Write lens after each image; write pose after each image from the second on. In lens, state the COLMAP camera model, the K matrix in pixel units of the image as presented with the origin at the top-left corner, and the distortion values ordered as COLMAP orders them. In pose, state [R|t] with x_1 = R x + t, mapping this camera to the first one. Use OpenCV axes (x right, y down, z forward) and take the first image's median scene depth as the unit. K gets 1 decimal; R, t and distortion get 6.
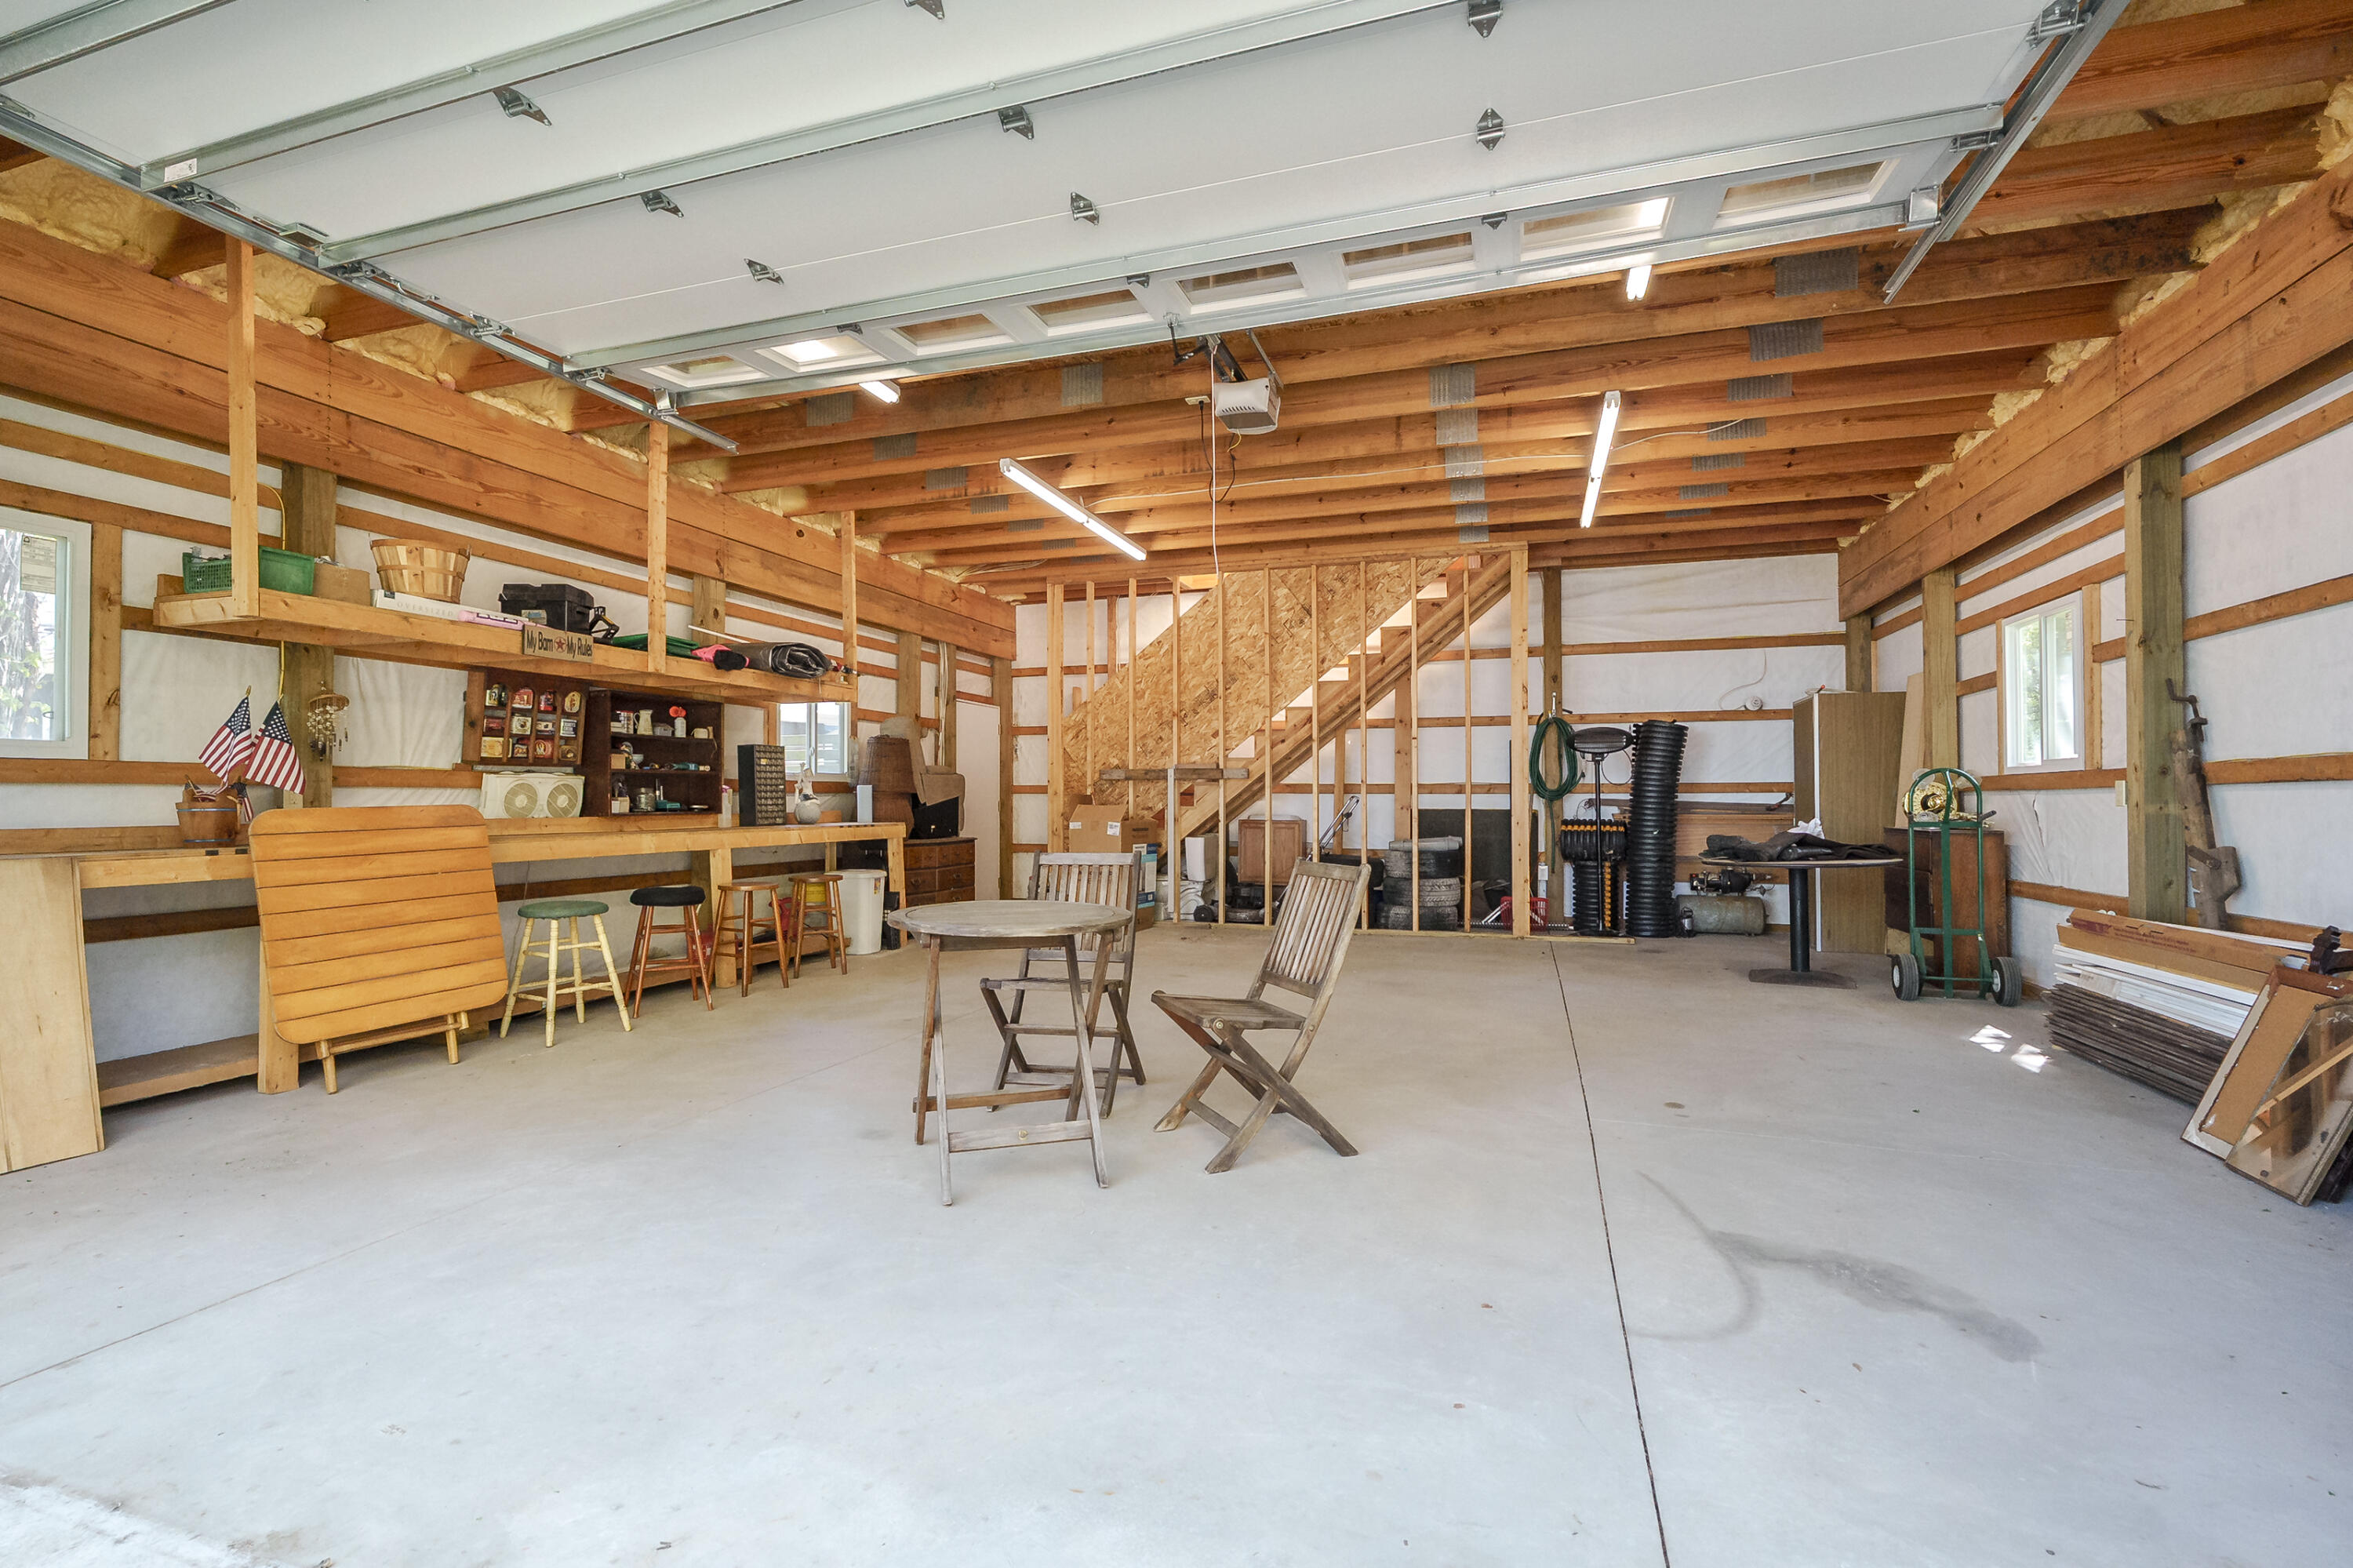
lens RADIAL K [[1053.5, 0, 1176.5], [0, 1053.5, 784.0], [0, 0, 1]] dist [-0.004099, -0.000504]
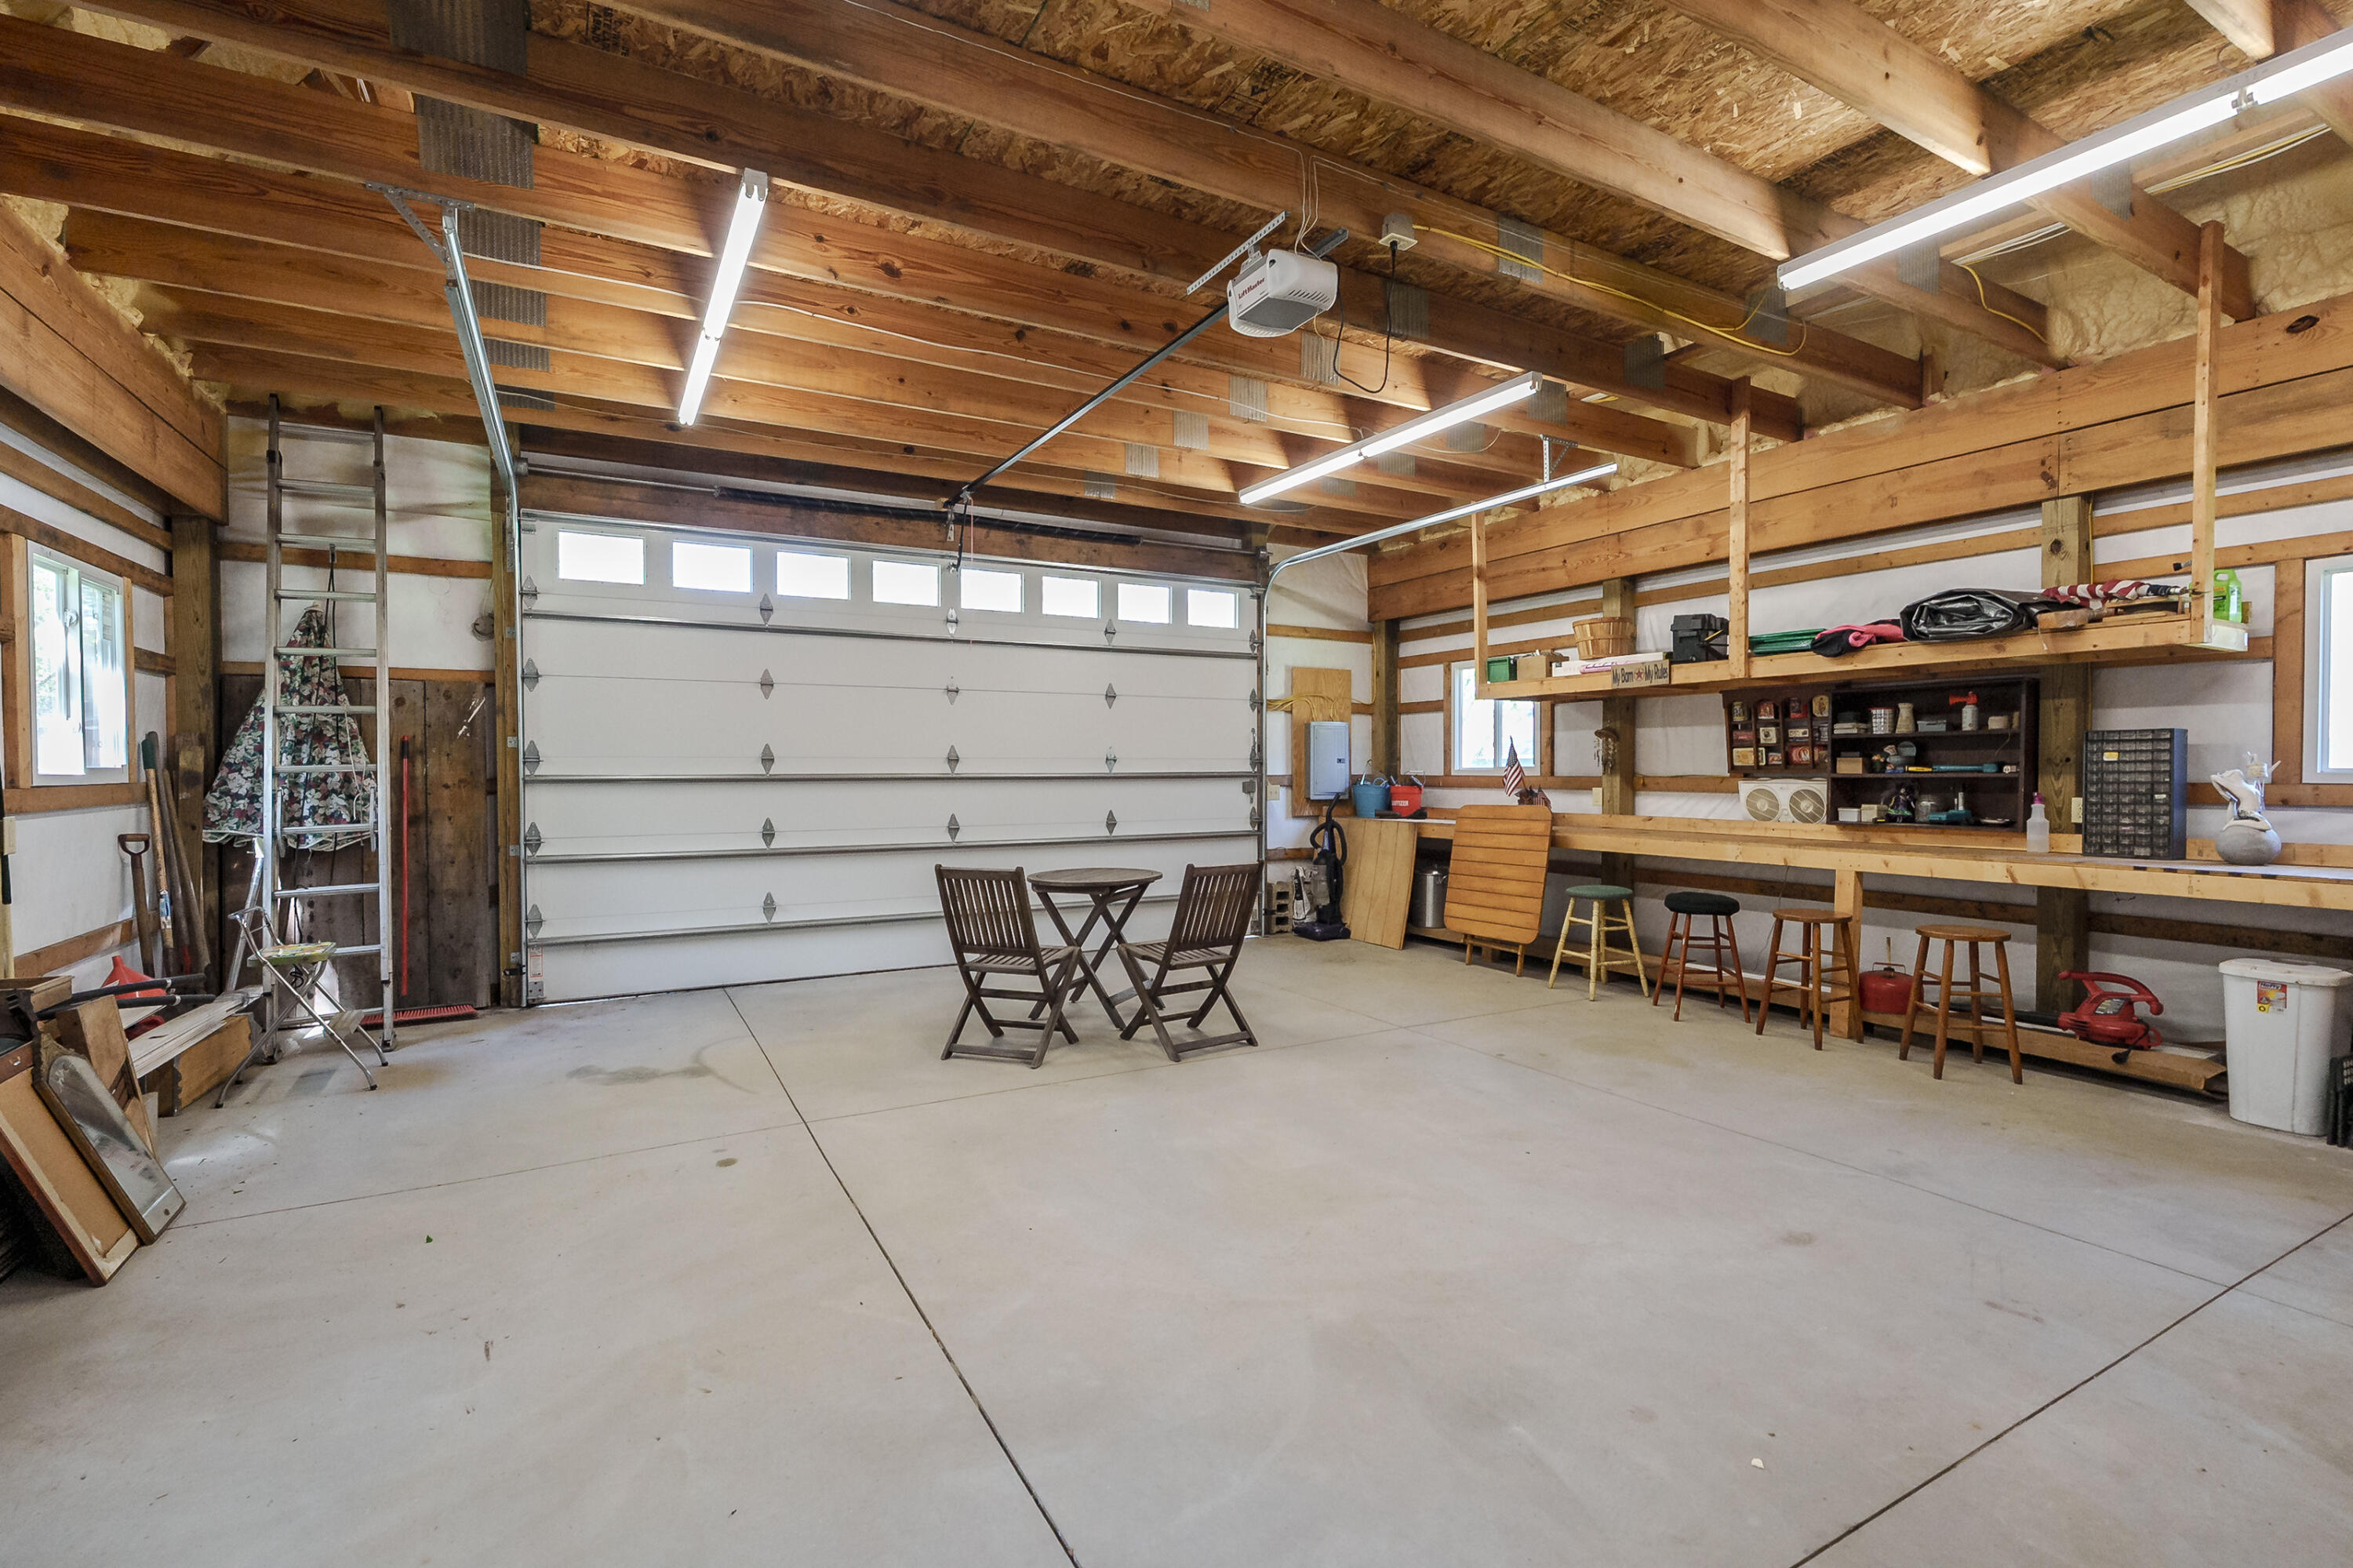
lens RADIAL K [[1053.5, 0, 1176.5], [0, 1053.5, 784.0], [0, 0, 1]] dist [-0.004099, -0.000504]
pose [[-0.671454, 0.020404, -0.740765, 0.609258], [0.019613, 0.999760, 0.009760, -0.028748], [0.740787, -0.007975, -0.671693, 1.318656]]
